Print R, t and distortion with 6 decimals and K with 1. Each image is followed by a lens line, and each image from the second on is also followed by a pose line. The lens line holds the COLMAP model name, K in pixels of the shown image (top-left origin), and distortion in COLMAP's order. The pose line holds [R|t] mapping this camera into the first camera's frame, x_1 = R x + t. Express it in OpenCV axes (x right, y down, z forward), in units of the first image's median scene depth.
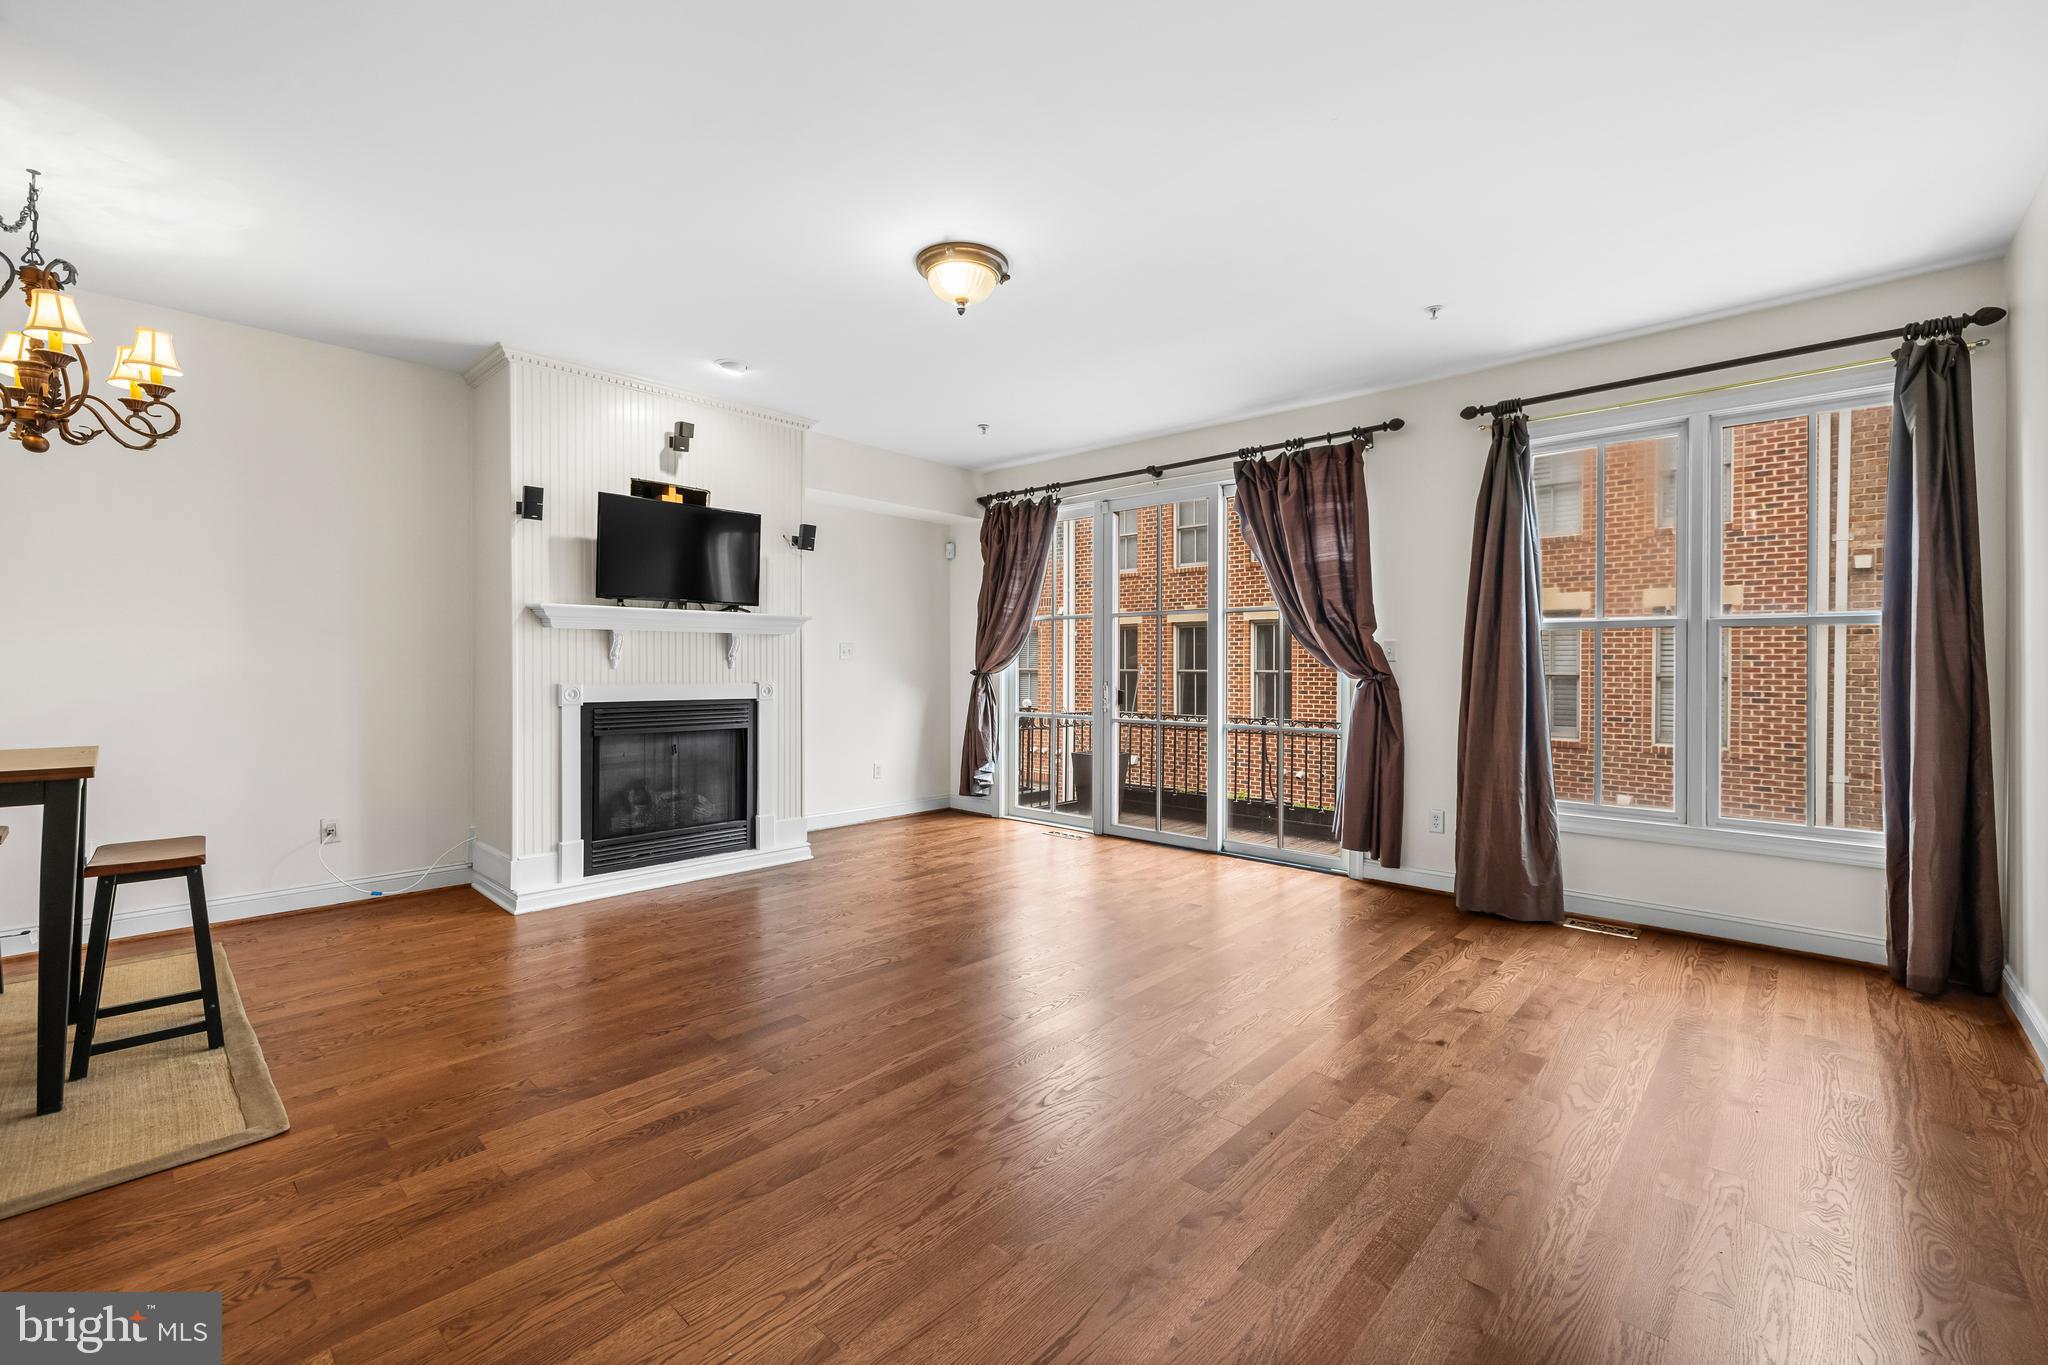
lens RADIAL K [[863.4, 0, 1024.0], [0, 863.4, 664.2], [0, 0, 1]] dist [-0.000406, 0.000275]
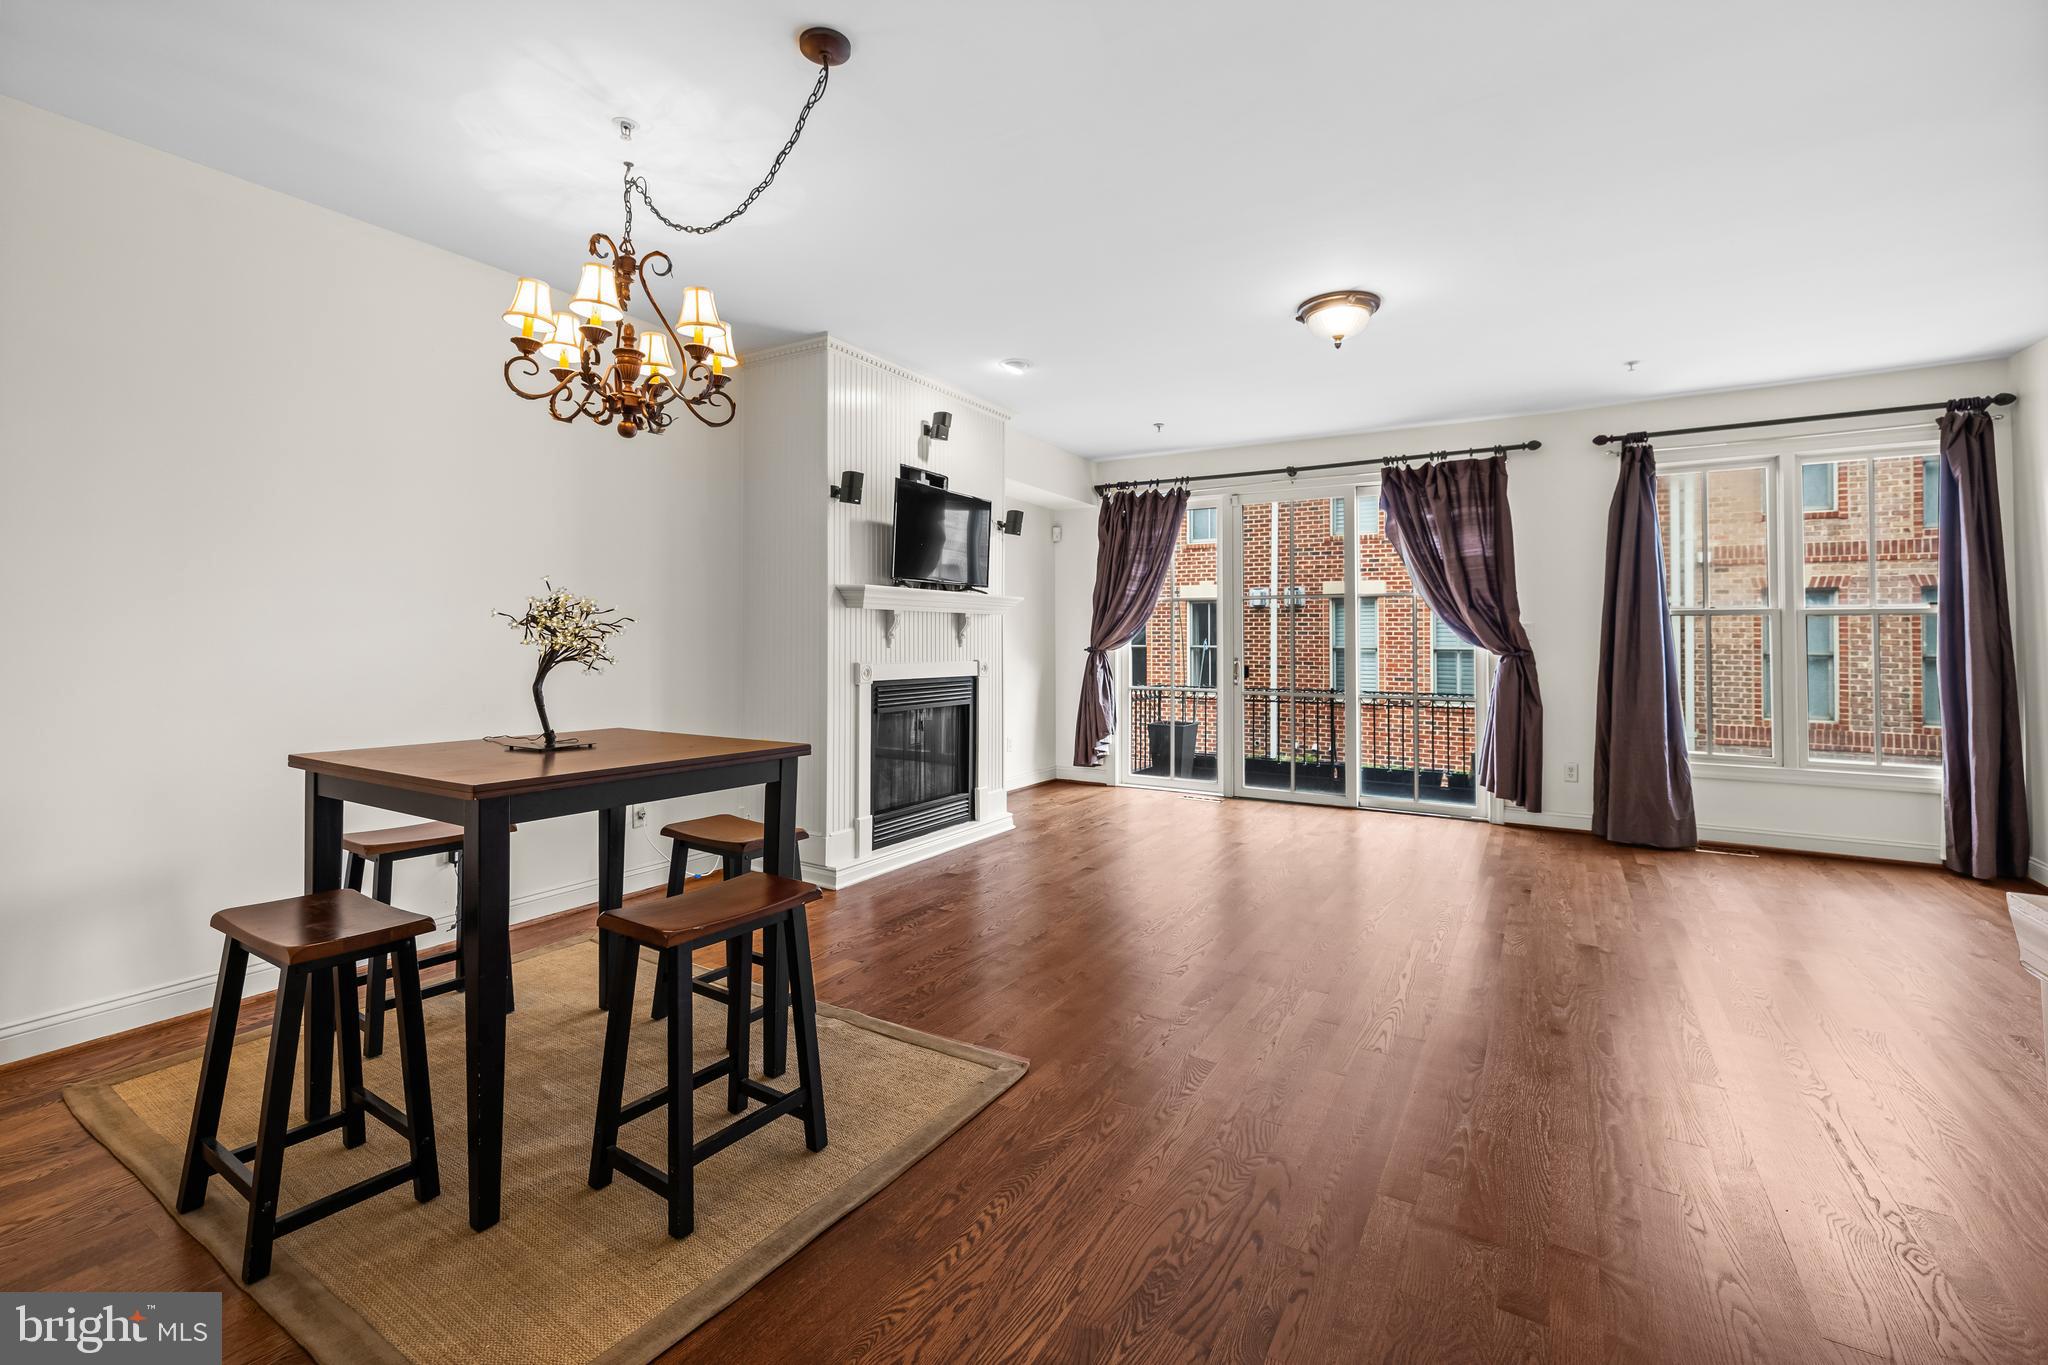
lens RADIAL K [[875.4, 0, 1023.7], [0, 875.4, 620.6], [0, 0, 1]] dist [0.001705, 0.000208]
pose [[0.979556, 0.004748, 0.201116, -0.508676], [-0.000661, 0.999792, -0.020381, -0.005911], [-0.201171, 0.019832, 0.979355, -0.054919]]
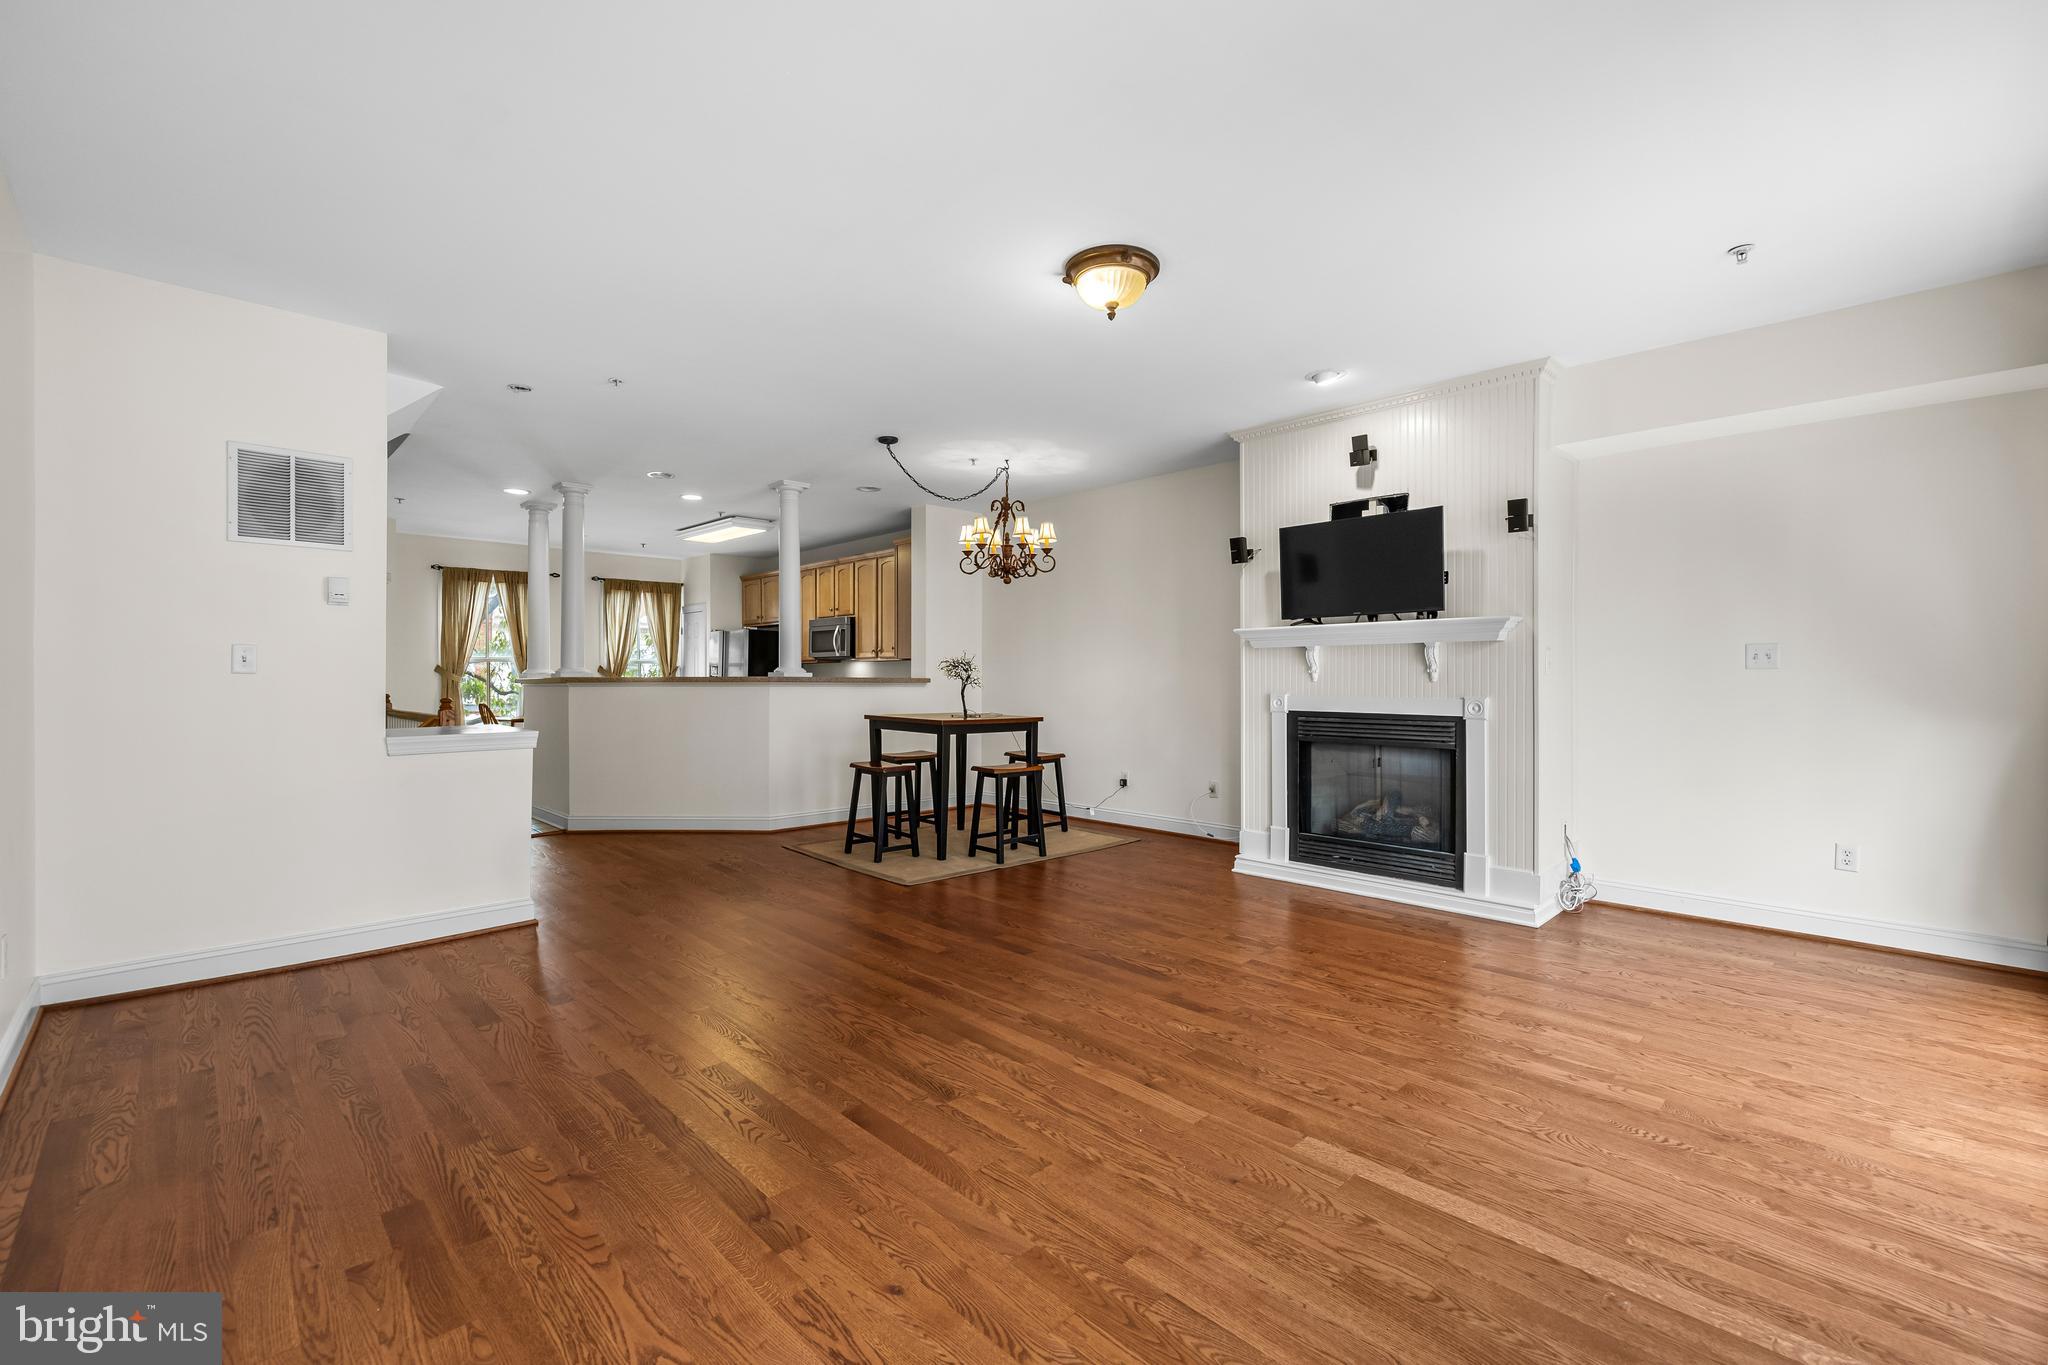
lens RADIAL K [[869.3, 0, 1005.4], [0, 869.3, 683.1], [0, 0, 1]] dist [0.002263, 0.000418]
pose [[-0.070644, 0.002698, -0.997498, 0.641169], [-0.000575, 0.999996, 0.002745, 0.004399], [0.997501, 0.000768, -0.070642, 0.658902]]
